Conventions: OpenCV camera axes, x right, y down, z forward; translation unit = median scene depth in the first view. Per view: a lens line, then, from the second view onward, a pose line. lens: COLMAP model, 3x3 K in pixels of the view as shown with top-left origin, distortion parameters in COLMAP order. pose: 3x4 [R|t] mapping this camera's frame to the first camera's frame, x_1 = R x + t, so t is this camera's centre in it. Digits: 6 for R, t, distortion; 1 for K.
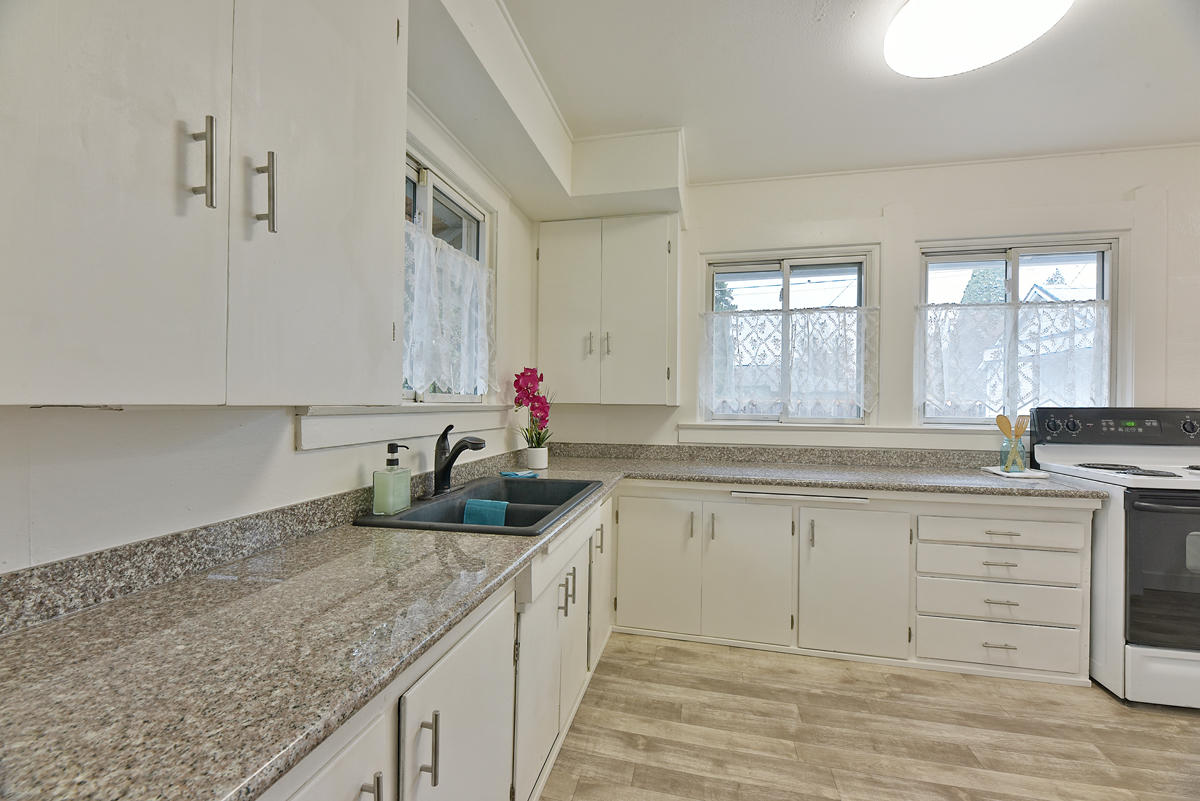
lens RADIAL K [[483.3, 0, 600.0], [0, 483.3, 400.5], [0, 0, 1]] dist [-0.000437, -0.003038]
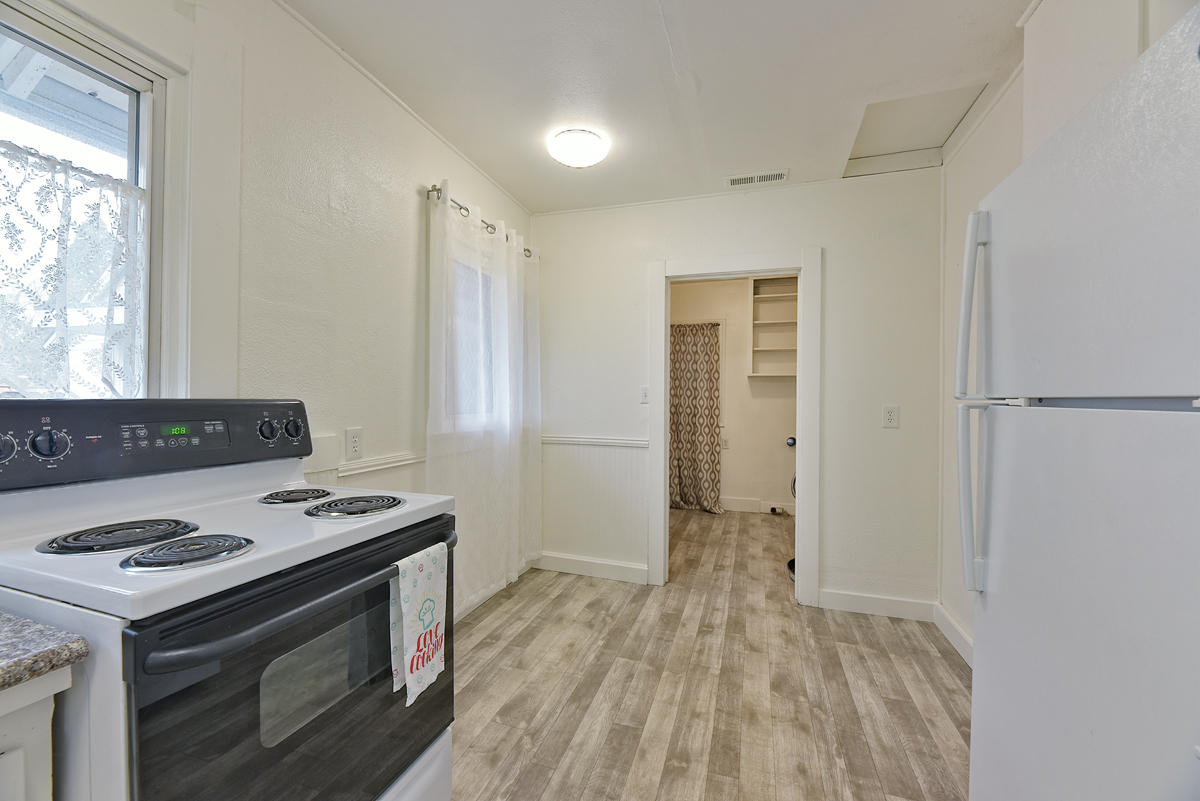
lens RADIAL K [[483.3, 0, 600.0], [0, 483.3, 400.5], [0, 0, 1]] dist [-0.000437, -0.003038]
pose [[0.084267, -0.009366, 0.996399, 0.605506], [-0.007925, 0.999918, 0.010069, 0.007237], [-0.996412, -0.008745, 0.084185, 0.489367]]
